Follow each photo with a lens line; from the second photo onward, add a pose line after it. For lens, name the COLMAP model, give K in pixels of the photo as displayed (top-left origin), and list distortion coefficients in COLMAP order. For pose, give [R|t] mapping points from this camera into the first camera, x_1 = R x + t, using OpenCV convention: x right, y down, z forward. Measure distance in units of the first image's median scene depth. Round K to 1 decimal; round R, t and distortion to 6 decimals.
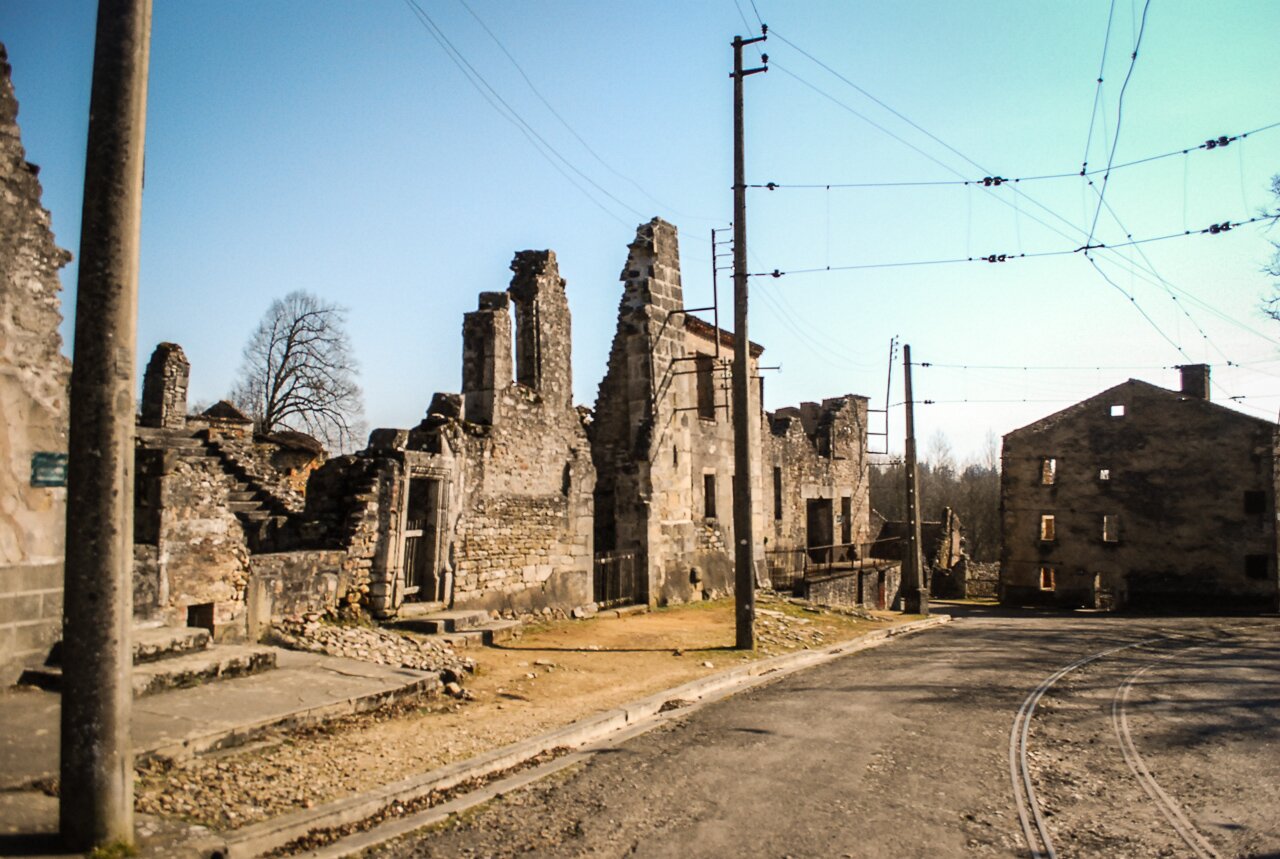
lens RADIAL K [[1013.1, 0, 641.3], [0, 1013.1, 399.5], [0, 0, 1]] dist [-0.082202, 0.005444]
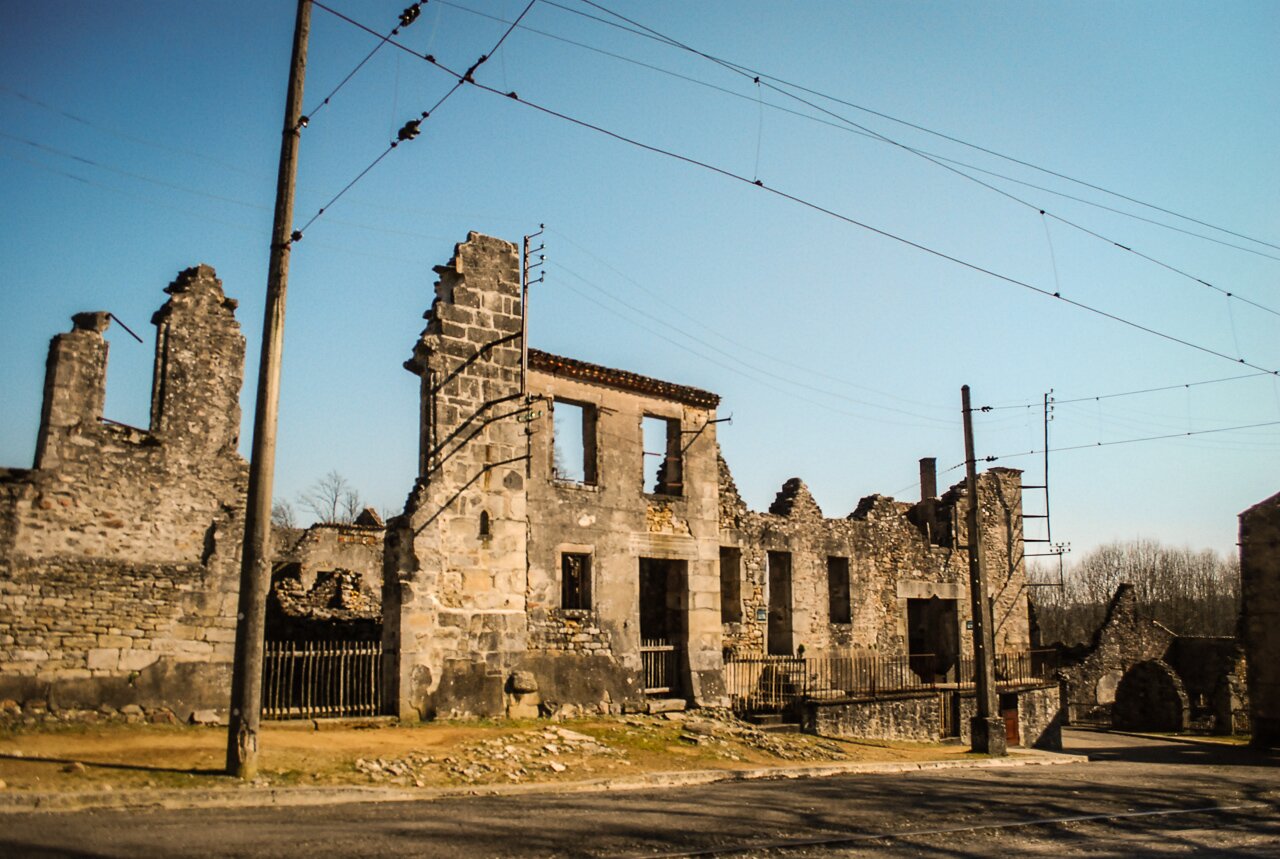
lens RADIAL K [[1013.1, 0, 641.3], [0, 1013.1, 399.5], [0, 0, 1]] dist [-0.082202, 0.005444]
pose [[0.935717, -0.073762, -0.344954, 0.421602], [0.031591, 0.991487, -0.126317, 0.061784], [0.351334, 0.107299, 0.930081, 0.311168]]
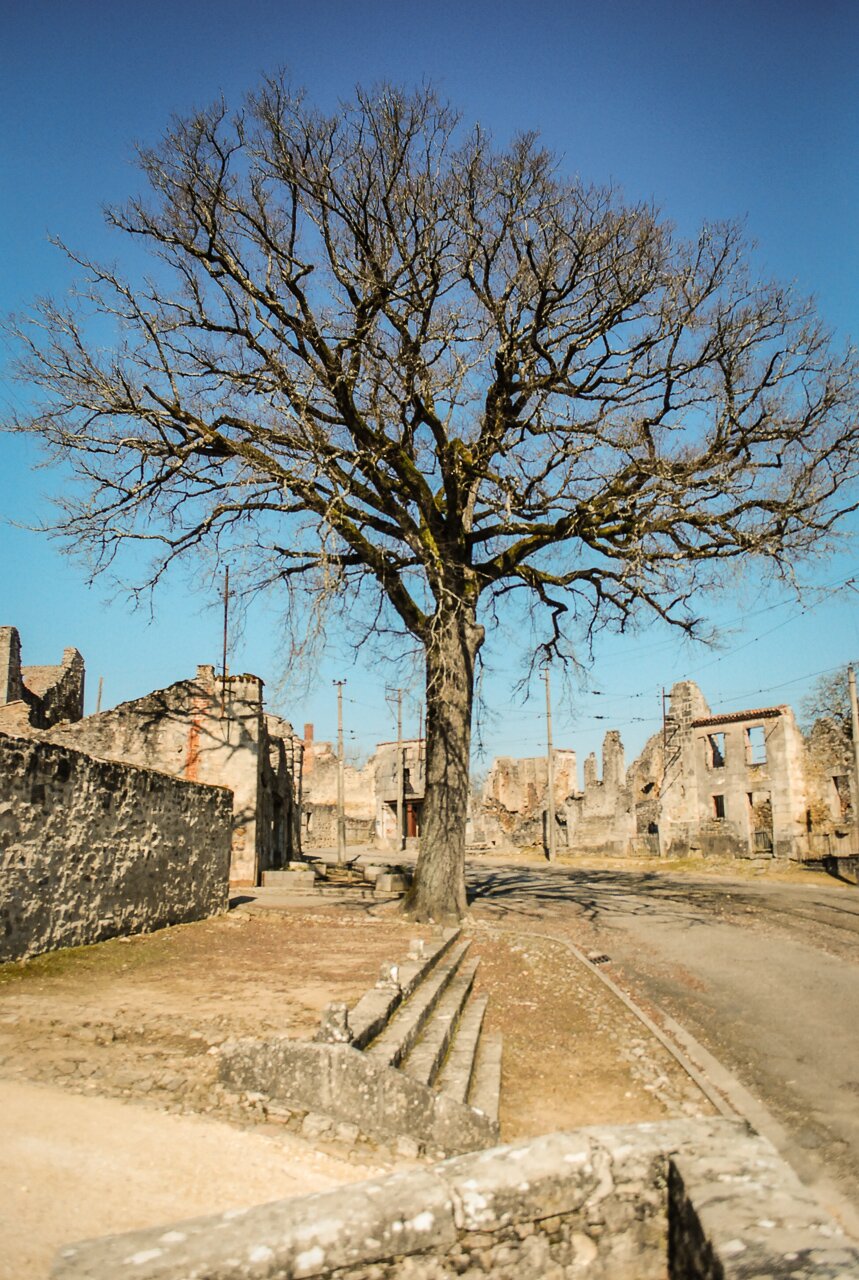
lens RADIAL K [[1013.1, 0, 429.5], [0, 1013.1, 640.0], [0, 0, 1]] dist [-0.082202, 0.005444]
pose [[-0.493427, -0.181779, -0.850580, 2.219623], [0.100219, 0.959522, -0.263199, 0.261366], [0.863994, -0.215114, -0.455236, 1.591192]]
